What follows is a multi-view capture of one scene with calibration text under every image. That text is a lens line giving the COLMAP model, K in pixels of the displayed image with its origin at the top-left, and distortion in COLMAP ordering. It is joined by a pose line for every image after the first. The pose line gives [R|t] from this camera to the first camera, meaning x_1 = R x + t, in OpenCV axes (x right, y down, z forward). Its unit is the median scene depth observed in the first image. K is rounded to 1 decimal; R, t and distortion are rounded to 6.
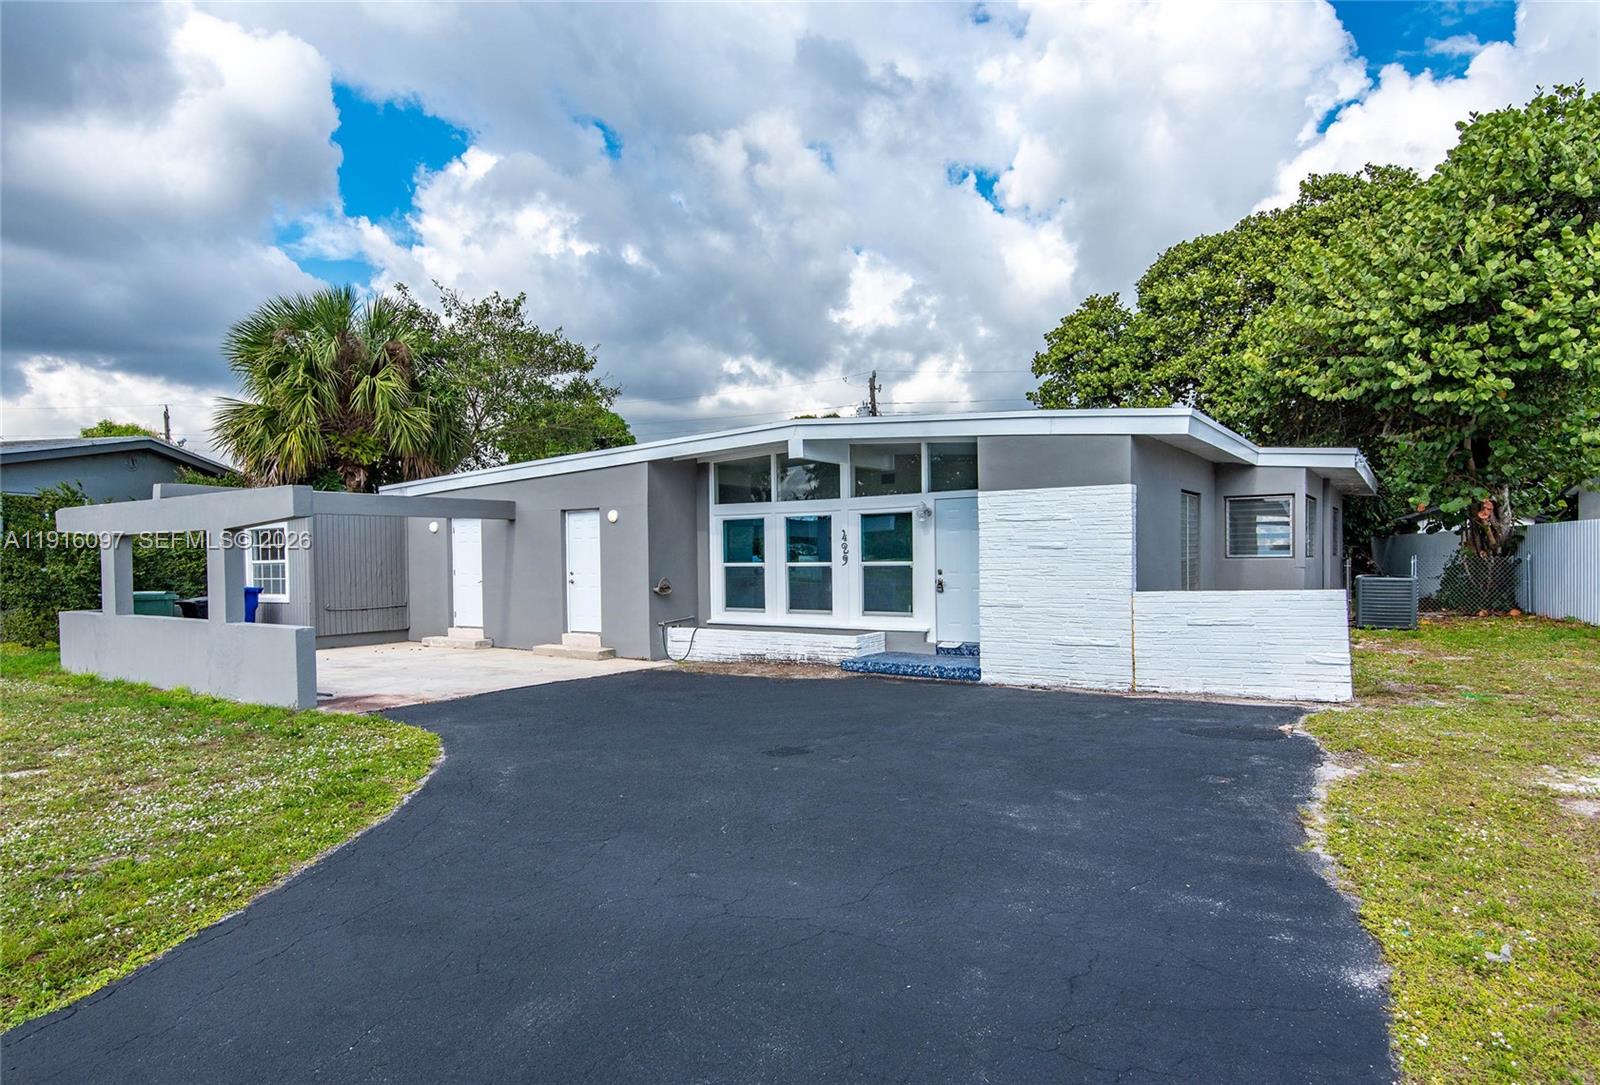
lens RADIAL K [[932.0, 0, 800.0], [0, 932.0, 542.5], [0, 0, 1]] dist [0.026351, -0.002954]
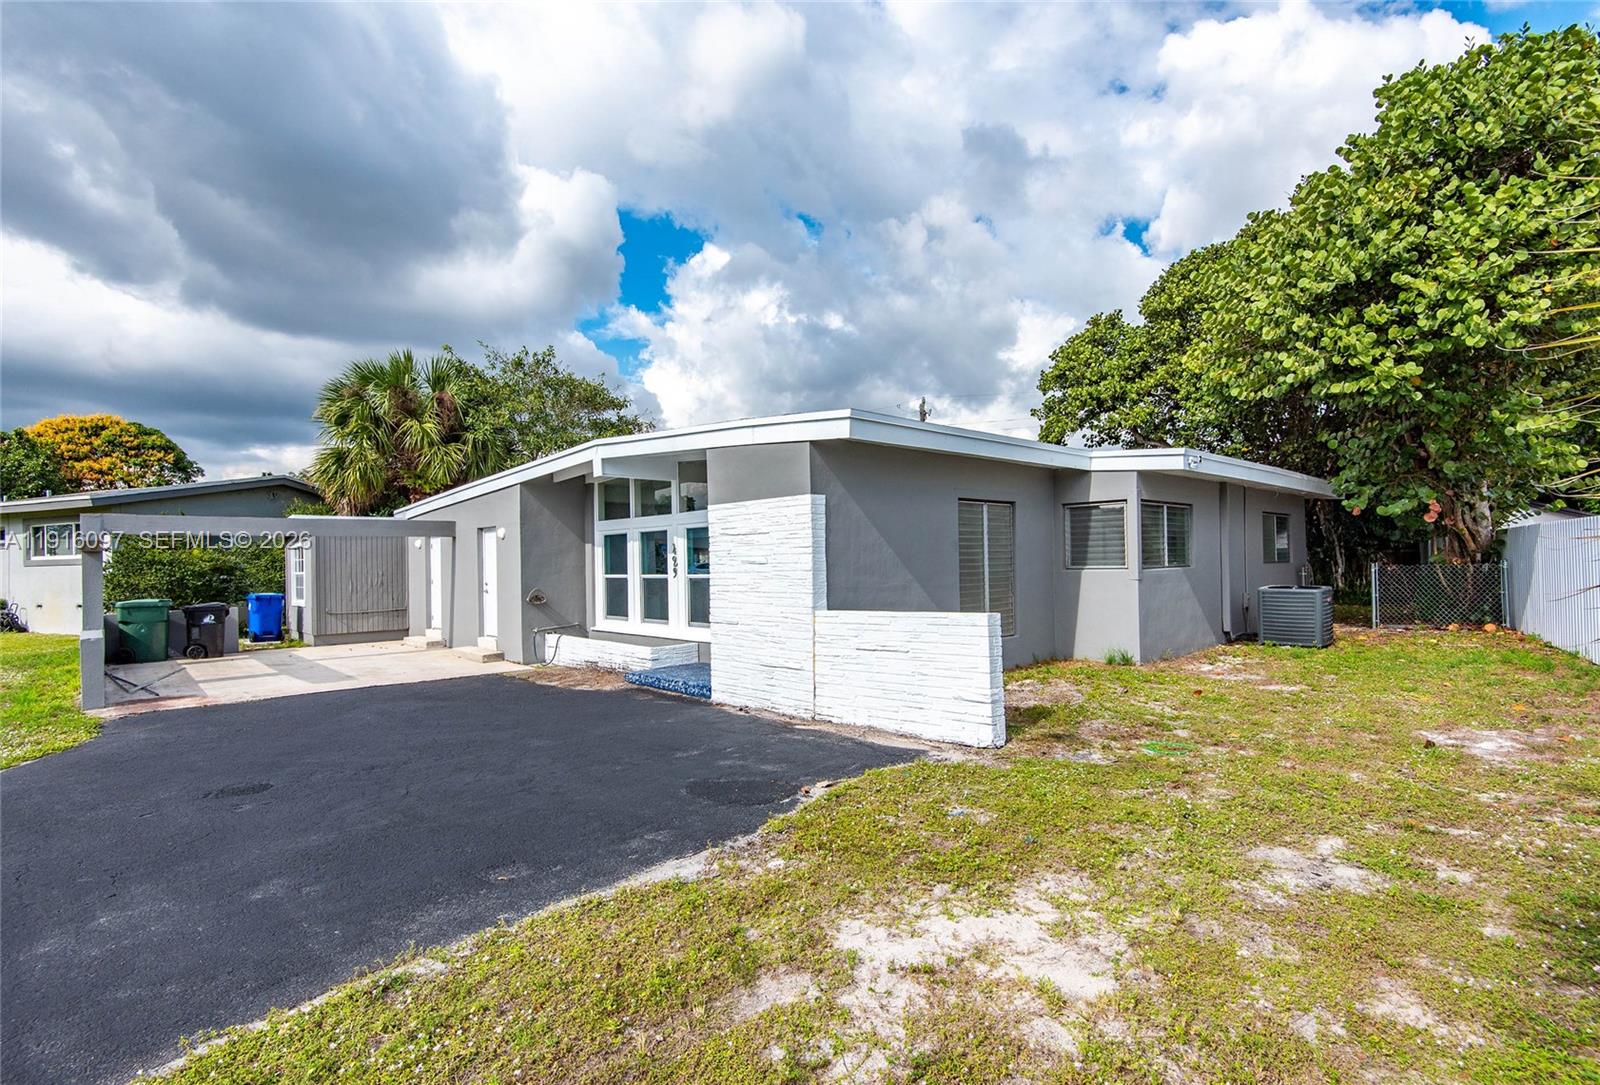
lens RADIAL K [[763.9, 0, 799.4], [0, 763.9, 536.3], [0, 0, 1]] dist [0.030389, -0.019207]
pose [[0.976043, -0.012623, -0.217212, 0.348146], [0.009051, 0.999807, -0.017432, -0.005320], [0.217390, 0.015049, 0.975969, 0.180291]]
